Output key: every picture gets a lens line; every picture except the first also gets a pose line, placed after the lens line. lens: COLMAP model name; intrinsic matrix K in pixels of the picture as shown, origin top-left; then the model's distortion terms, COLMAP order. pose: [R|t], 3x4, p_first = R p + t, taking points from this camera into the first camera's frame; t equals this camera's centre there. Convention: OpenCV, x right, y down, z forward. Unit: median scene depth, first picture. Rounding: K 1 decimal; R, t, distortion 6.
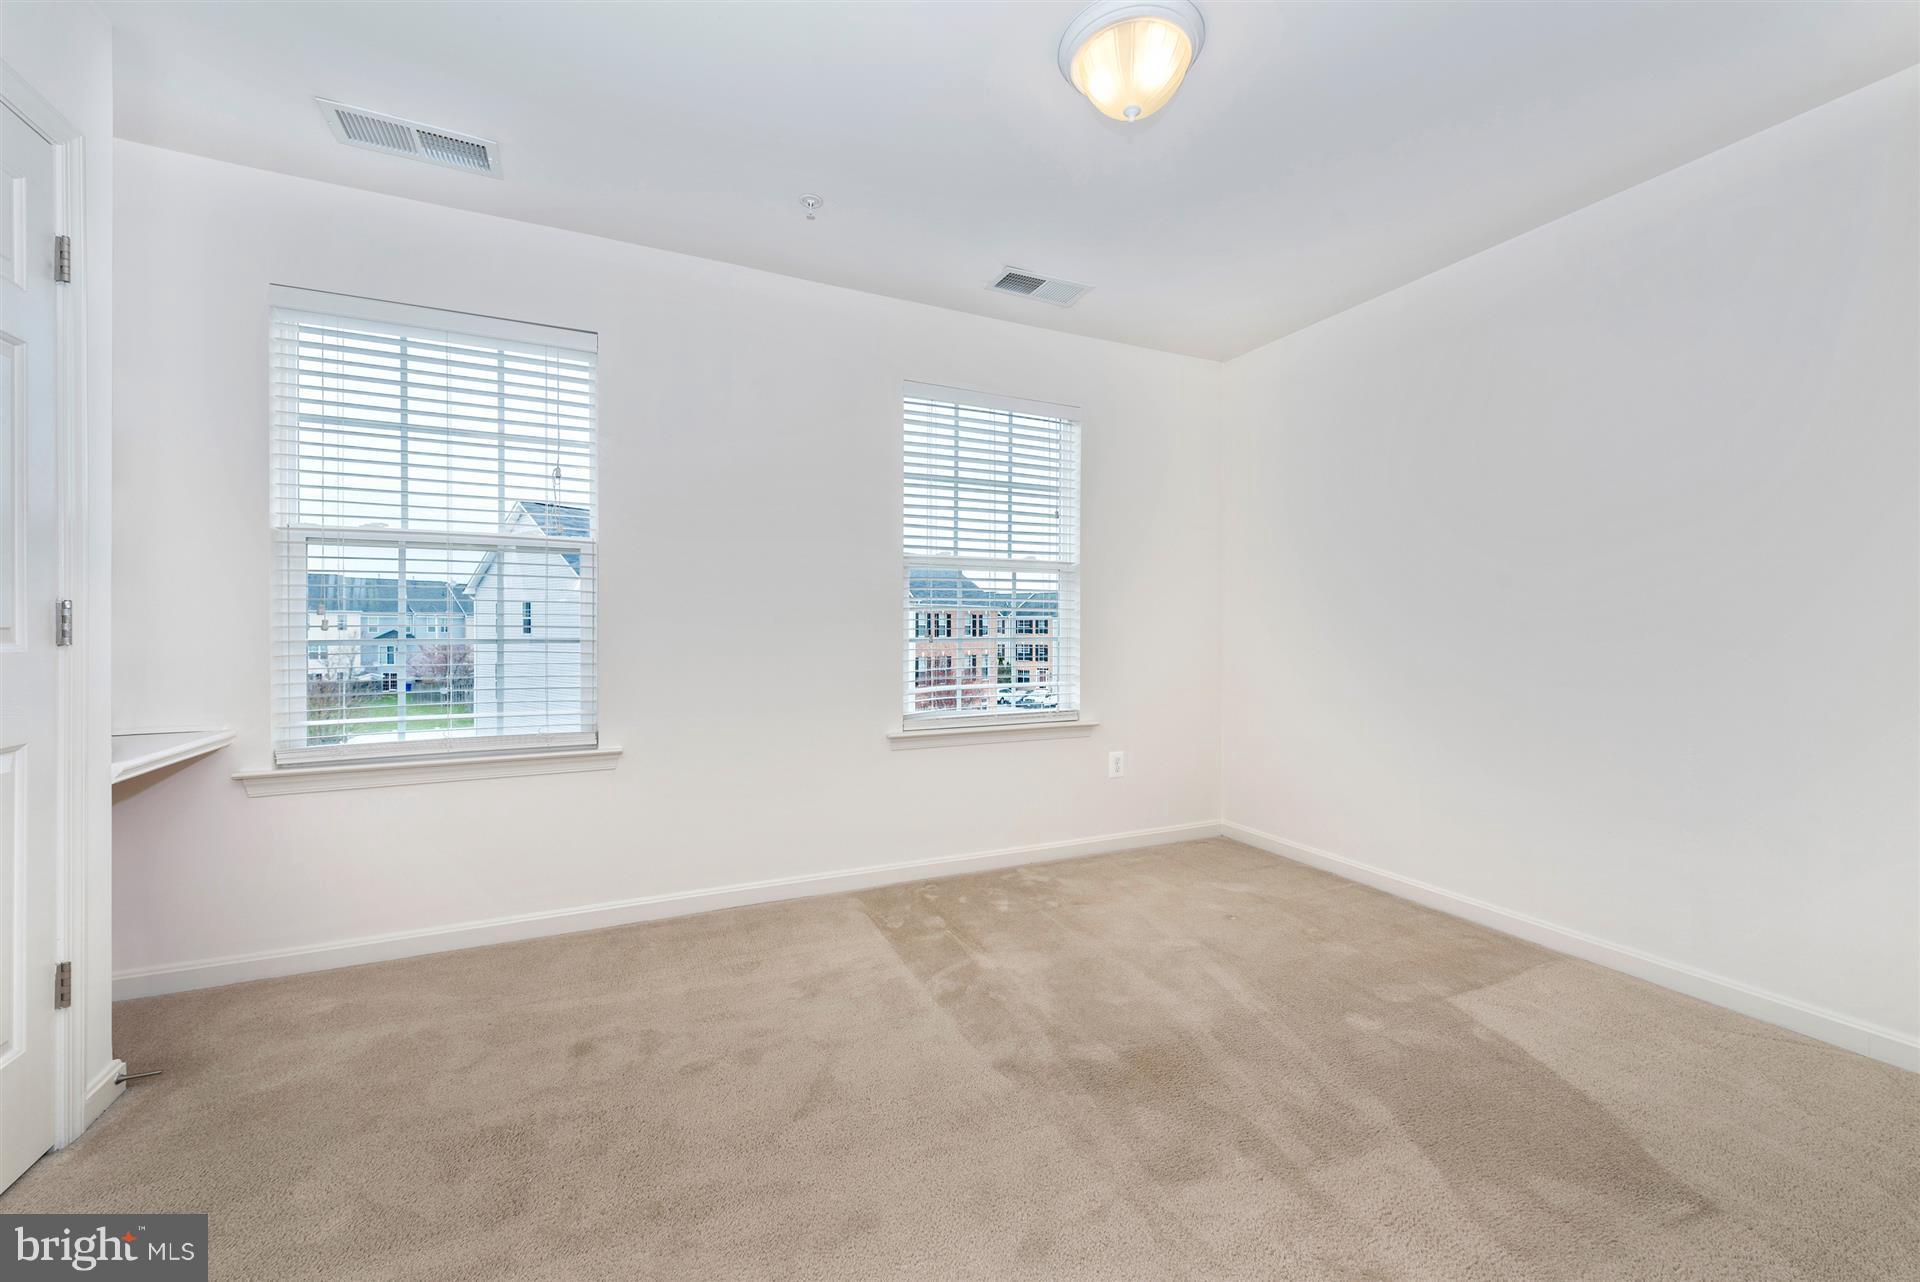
lens RADIAL K [[761.8, 0, 957.4], [0, 761.8, 628.3], [0, 0, 1]] dist [0.011257, -0.000592]
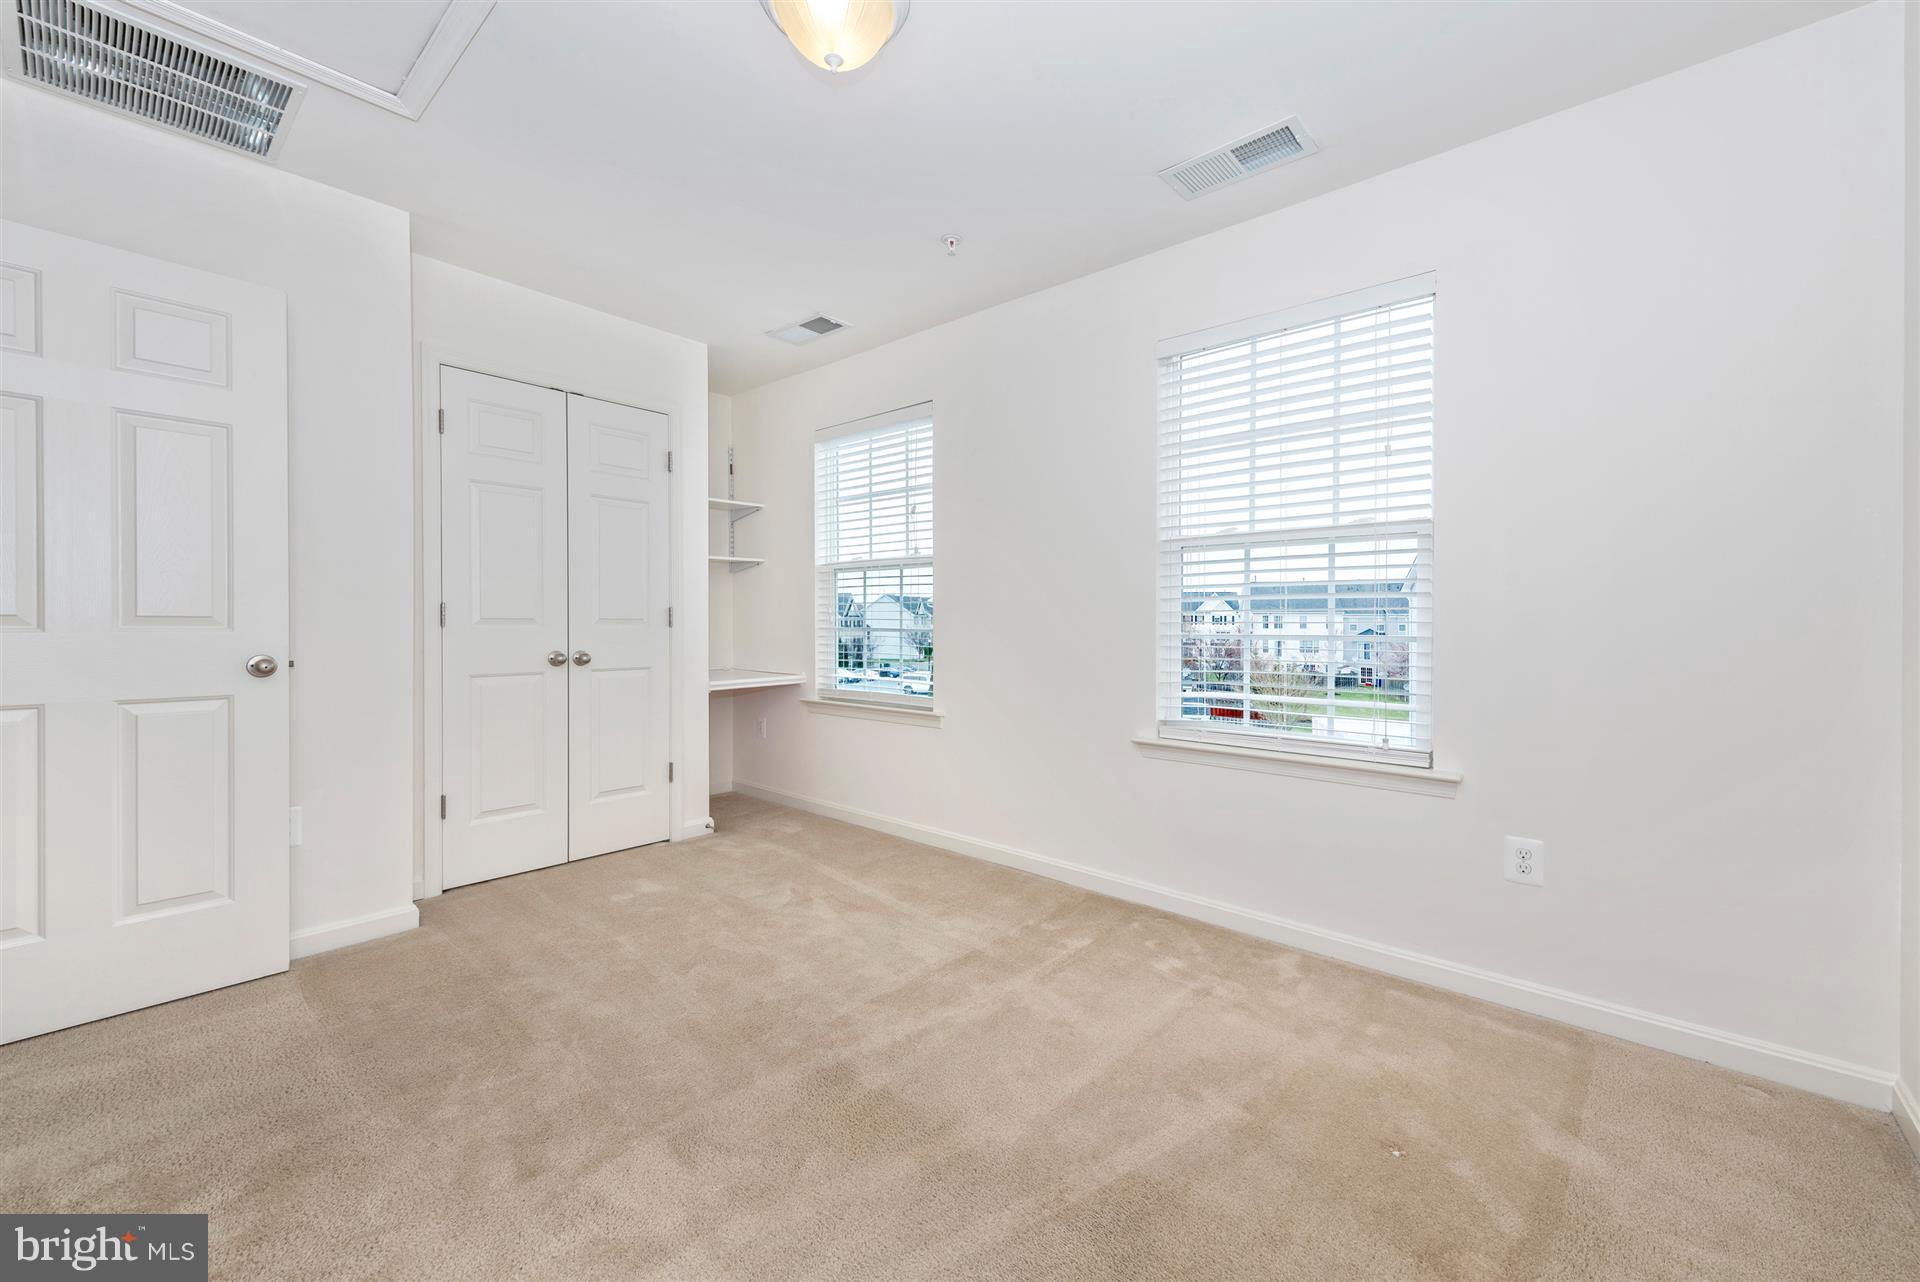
lens RADIAL K [[761.8, 0, 957.4], [0, 761.8, 628.3], [0, 0, 1]] dist [0.011257, -0.000592]
pose [[0.397081, 0.007360, -0.917754, 0.659112], [-0.005520, 0.999969, 0.005630, 0.003966], [0.917767, 0.002831, 0.397109, 0.440759]]
